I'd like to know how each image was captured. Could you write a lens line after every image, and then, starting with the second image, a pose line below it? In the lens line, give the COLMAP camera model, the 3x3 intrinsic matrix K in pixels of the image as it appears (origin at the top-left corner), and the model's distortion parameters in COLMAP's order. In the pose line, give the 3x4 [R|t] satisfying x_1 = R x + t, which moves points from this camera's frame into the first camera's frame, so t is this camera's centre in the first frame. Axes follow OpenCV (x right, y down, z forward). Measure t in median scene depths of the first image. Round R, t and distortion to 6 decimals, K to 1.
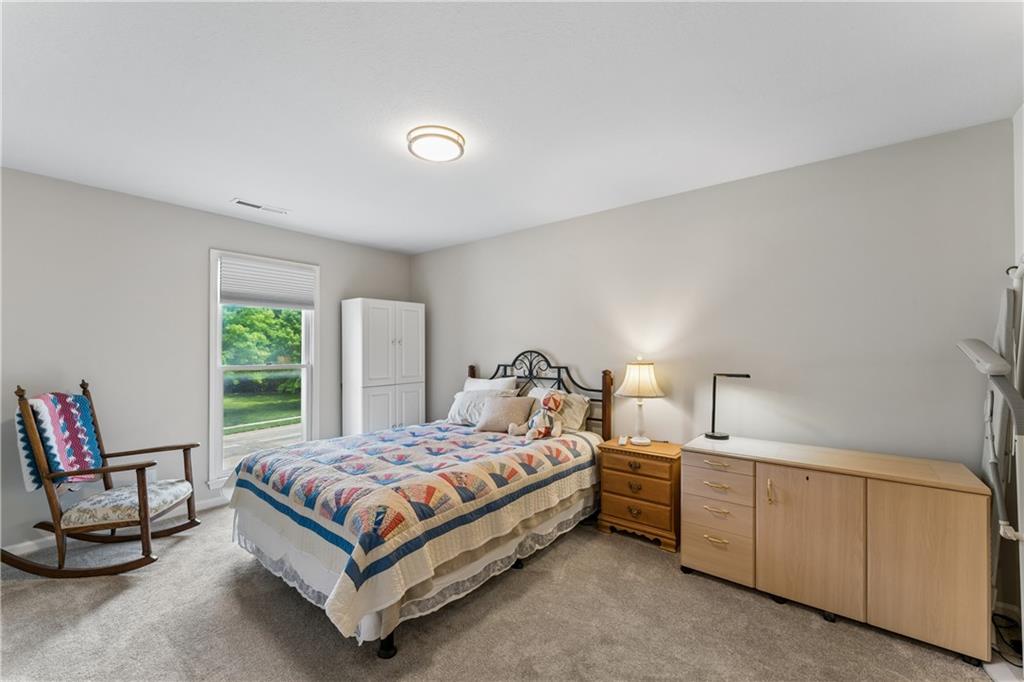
lens RADIAL K [[415.4, 0, 506.3], [0, 415.4, 345.9], [0, 0, 1]] dist [0.017804, 0.000232]
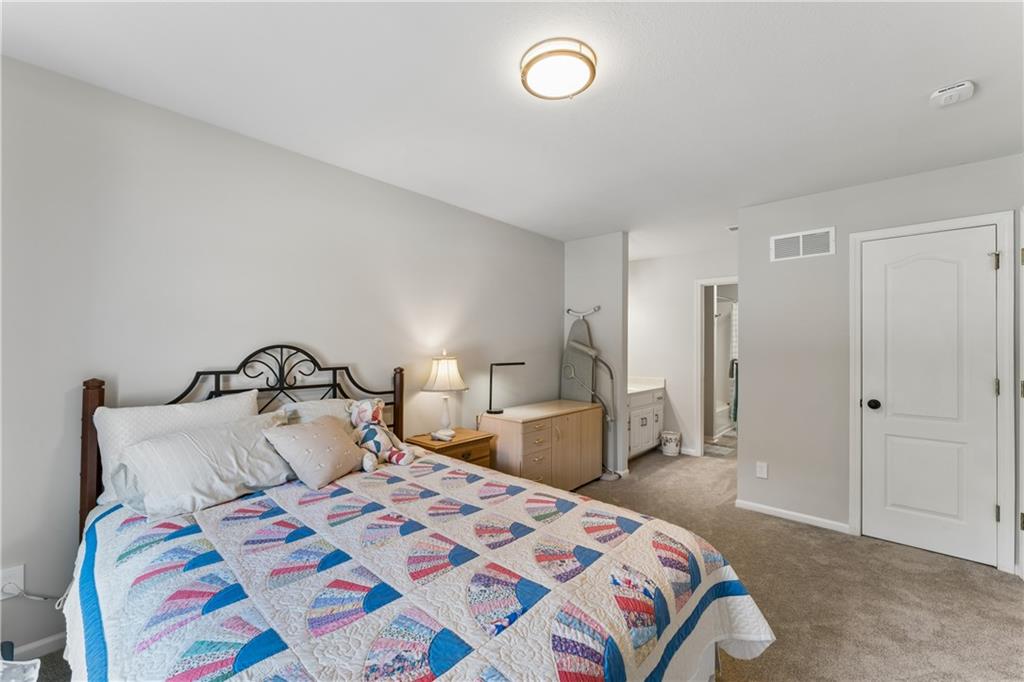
lens RADIAL K [[415.4, 0, 505.1], [0, 415.4, 341.6], [0, 0, 1]] dist [0.017804, 0.000232]
pose [[0.052687, 0.013703, 0.998517, -0.573773], [-0.010442, 0.999859, -0.013170, 0.011893], [-0.998556, -0.009732, 0.052823, 0.664749]]
